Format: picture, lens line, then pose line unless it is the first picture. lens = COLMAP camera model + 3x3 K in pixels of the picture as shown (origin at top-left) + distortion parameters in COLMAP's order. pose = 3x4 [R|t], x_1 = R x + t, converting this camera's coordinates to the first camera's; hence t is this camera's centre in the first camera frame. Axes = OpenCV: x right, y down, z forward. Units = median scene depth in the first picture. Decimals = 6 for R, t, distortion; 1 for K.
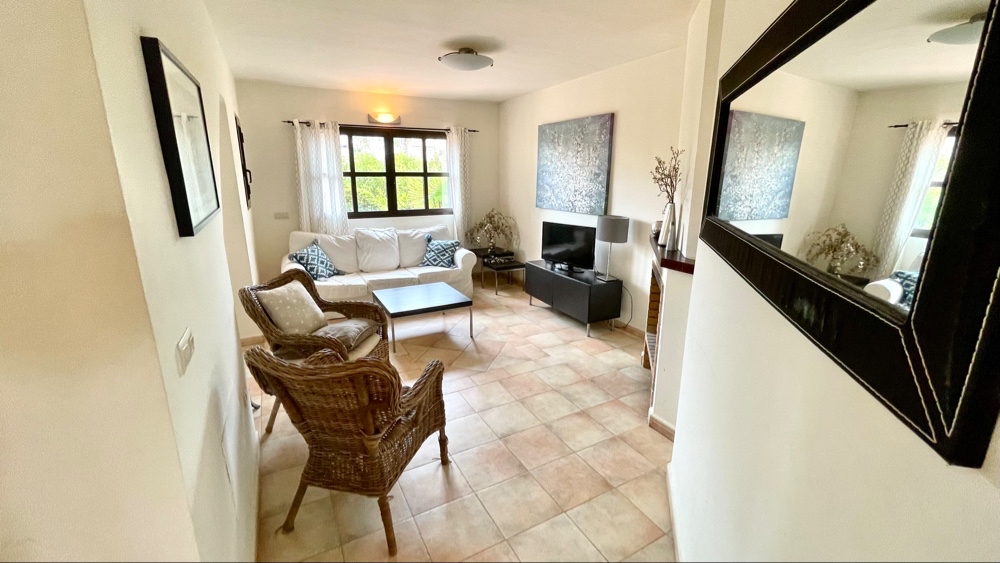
lens RADIAL K [[407.8, 0, 500.9], [0, 407.8, 277.3], [0, 0, 1]] dist [0.000488, 0.000245]
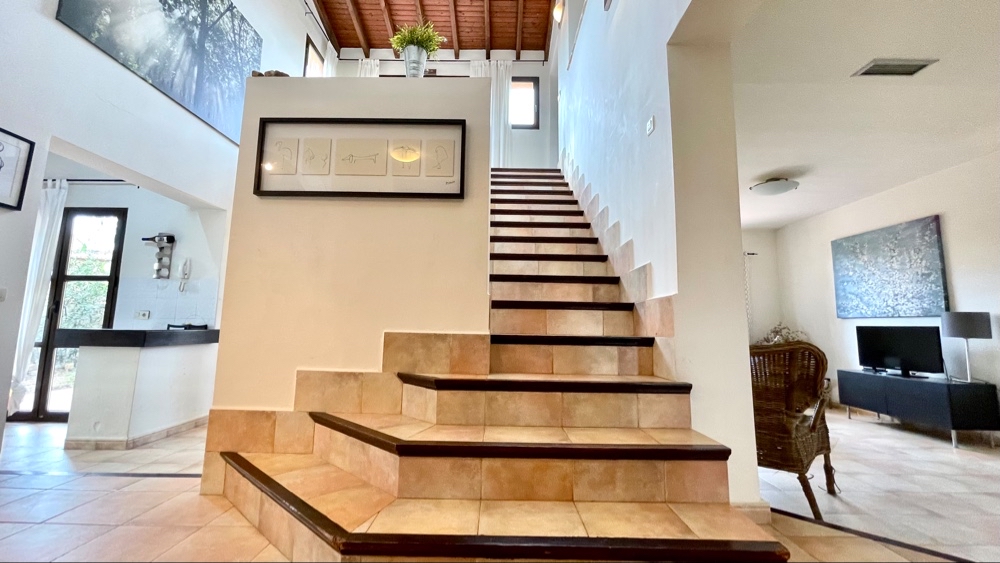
lens RADIAL K [[407.8, 0, 498.4], [0, 407.8, 272.6], [0, 0, 1]] dist [0.000488, 0.000245]
pose [[0.878373, -0.049205, -0.475437, -0.189020], [-0.133108, 0.930158, -0.342183, 0.203424], [0.459069, 0.363849, 0.810475, -0.250190]]
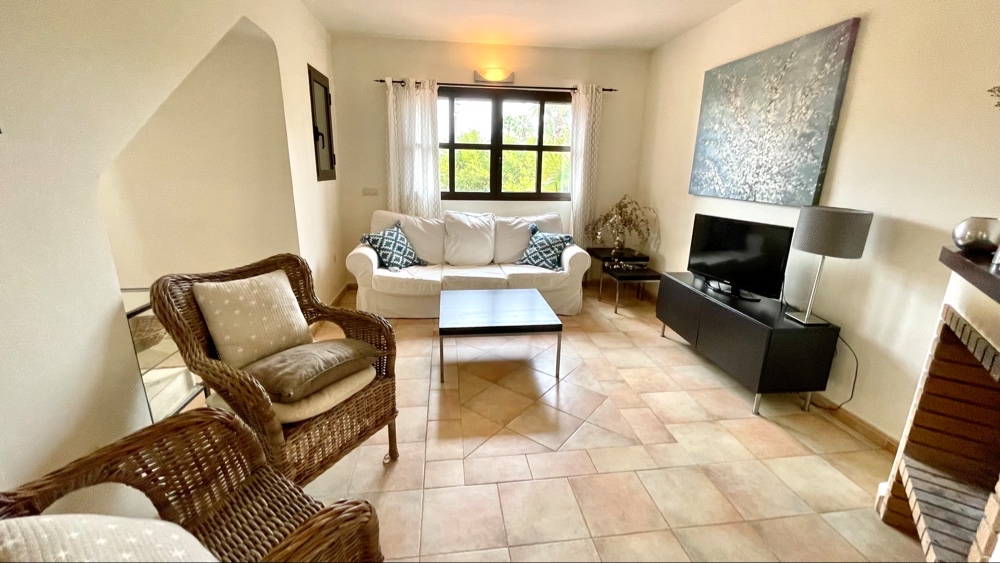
lens RADIAL K [[407.8, 0, 501.2], [0, 407.8, 274.5], [0, 0, 1]] dist [0.000488, 0.000245]
pose [[0.933045, 0.104421, -0.344273, 0.050231], [-0.102983, 0.994428, 0.022515, -0.024799], [0.344706, 0.014446, 0.938600, 0.298912]]
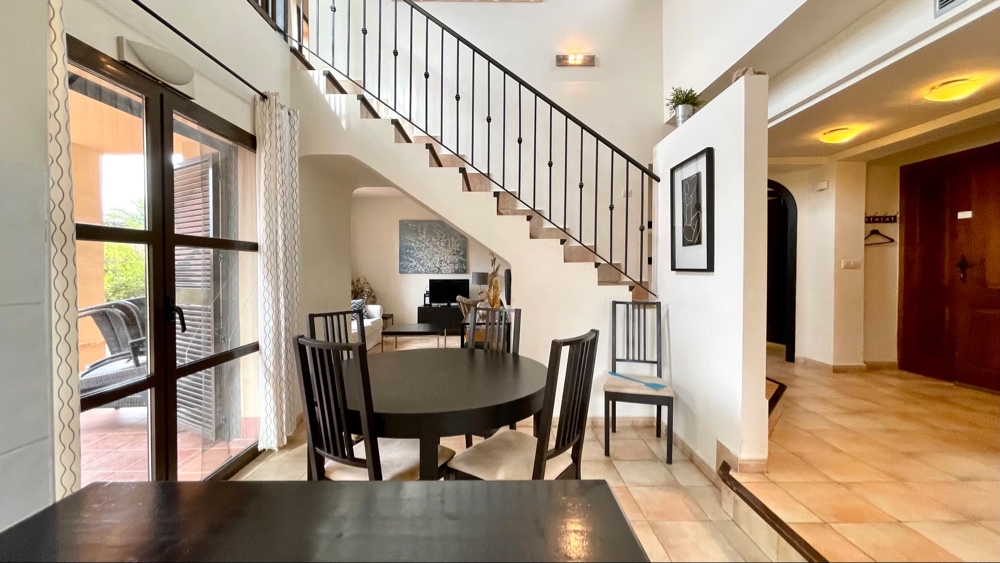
lens RADIAL K [[407.8, 0, 500.8], [0, 407.8, 275.1], [0, 0, 1]] dist [0.000488, 0.000245]
pose [[0.473416, -0.018416, 0.880646, -1.223903], [0.214684, 0.972044, -0.095082, 0.061919], [-0.854276, 0.234074, 0.464135, 0.015786]]
